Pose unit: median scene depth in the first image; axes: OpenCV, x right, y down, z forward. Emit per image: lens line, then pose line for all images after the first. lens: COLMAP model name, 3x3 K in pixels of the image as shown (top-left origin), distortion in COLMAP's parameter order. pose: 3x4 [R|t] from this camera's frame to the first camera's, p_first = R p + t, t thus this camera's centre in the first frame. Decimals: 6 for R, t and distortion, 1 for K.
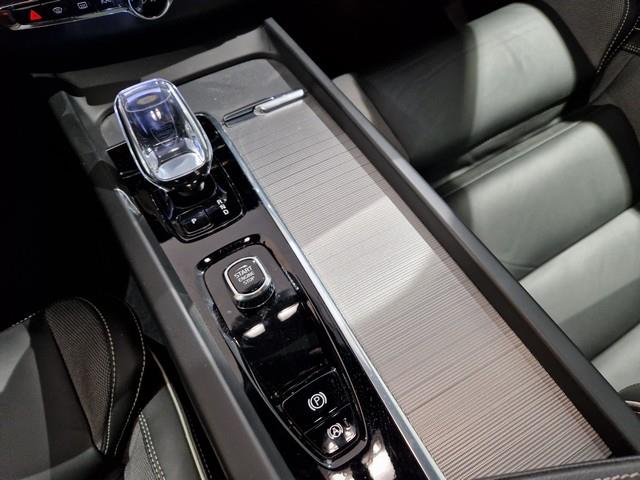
lens RADIAL K [[434.3, 0, 318.1], [0, 434.3, 240.5], [0, 0, 1]] dist [0.003064, -0.000254]
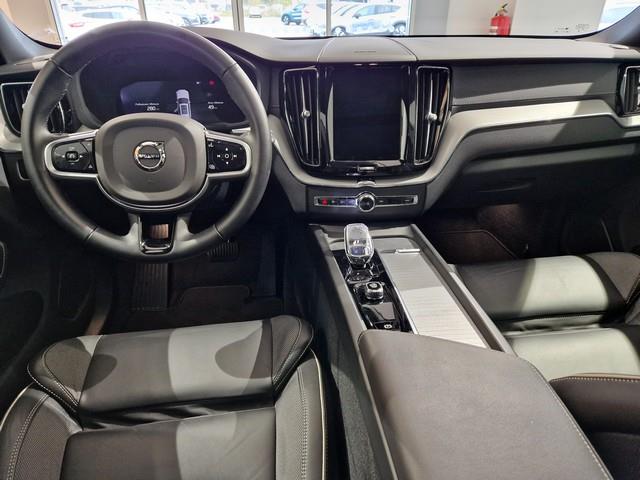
lens RADIAL K [[427.1, 0, 321.6], [0, 427.1, 242.5], [0, 0, 1]] dist [0.020145, -0.030123]
pose [[0.912065, 0.176649, -0.370044, 0.289186], [-0.347078, 0.813124, -0.467296, 0.760513], [0.218344, 0.554638, 0.802933, -0.809591]]
